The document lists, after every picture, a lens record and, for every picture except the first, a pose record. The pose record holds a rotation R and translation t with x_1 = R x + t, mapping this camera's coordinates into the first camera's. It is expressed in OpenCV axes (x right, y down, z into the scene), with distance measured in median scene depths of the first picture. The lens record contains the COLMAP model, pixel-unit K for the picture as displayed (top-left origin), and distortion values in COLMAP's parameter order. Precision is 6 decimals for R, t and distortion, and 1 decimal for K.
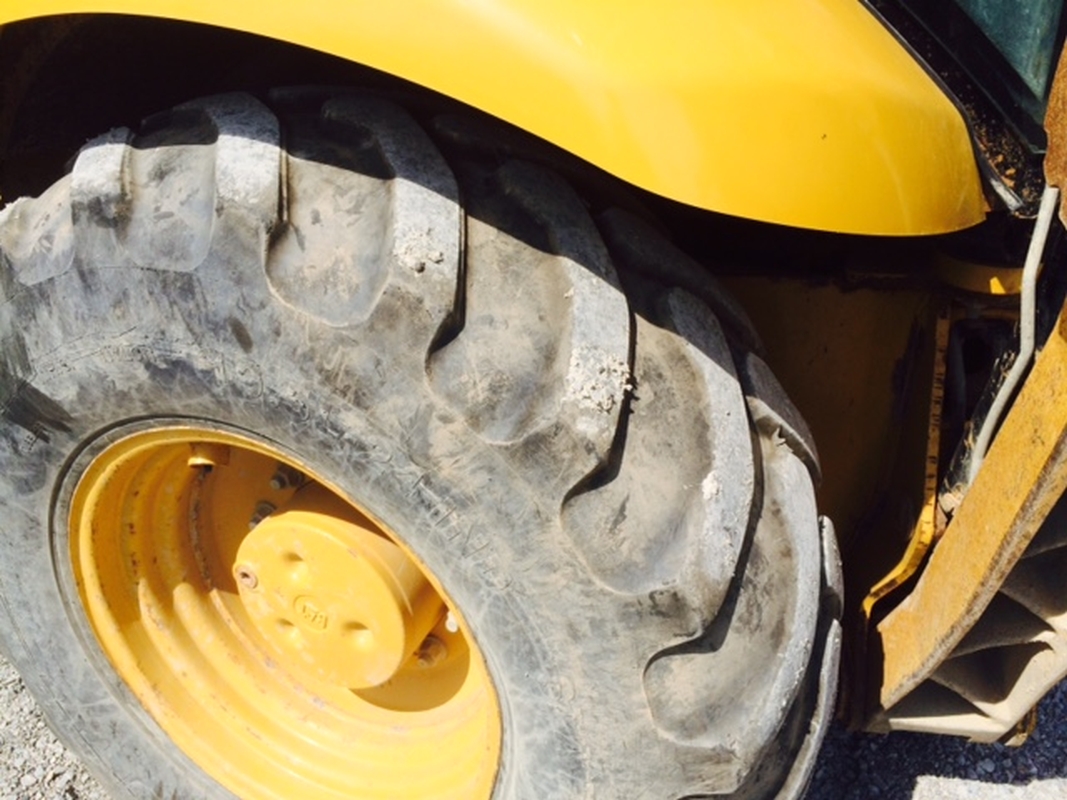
lens RADIAL K [[926.6, 0, 539.4], [0, 926.6, 395.9], [0, 0, 1]] dist [0.013370, 0.002095]
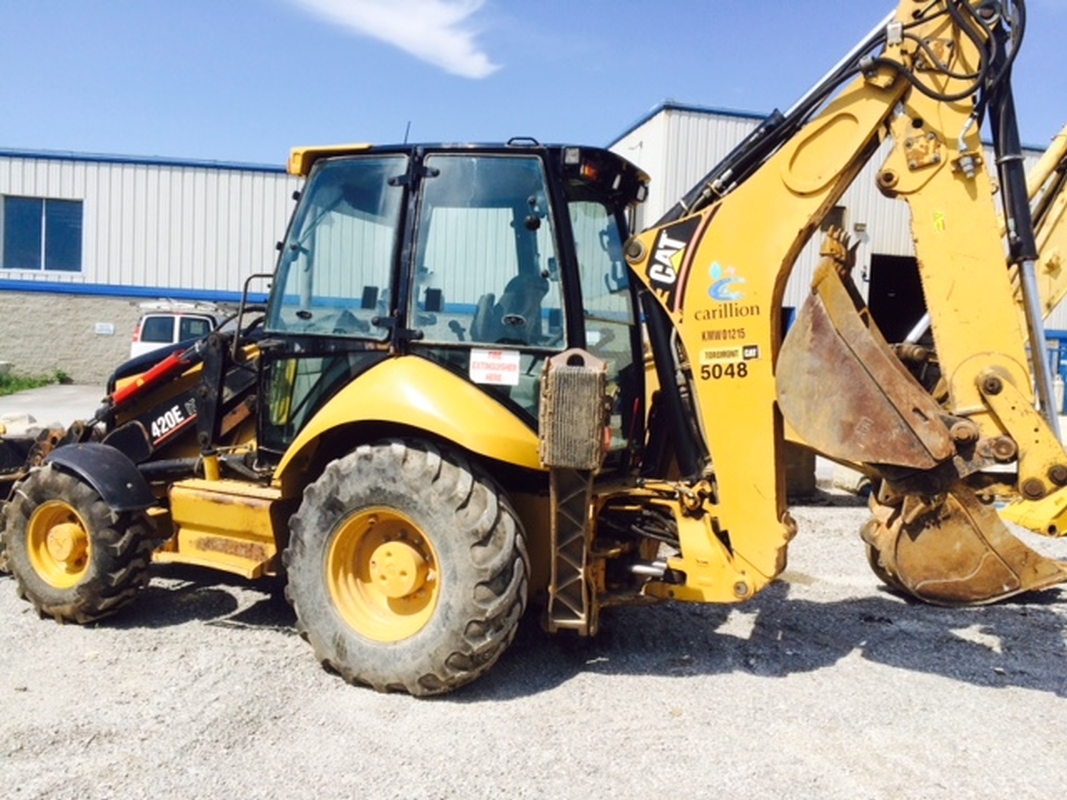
lens RADIAL K [[926.6, 0, 532.6], [0, 926.6, 399.0], [0, 0, 1]] dist [0.013370, 0.002095]
pose [[0.998938, 0.045974, -0.003078, 0.407741], [-0.042823, 0.901669, -0.430302, 1.624245], [-0.017007, 0.429976, 0.902680, -3.625670]]
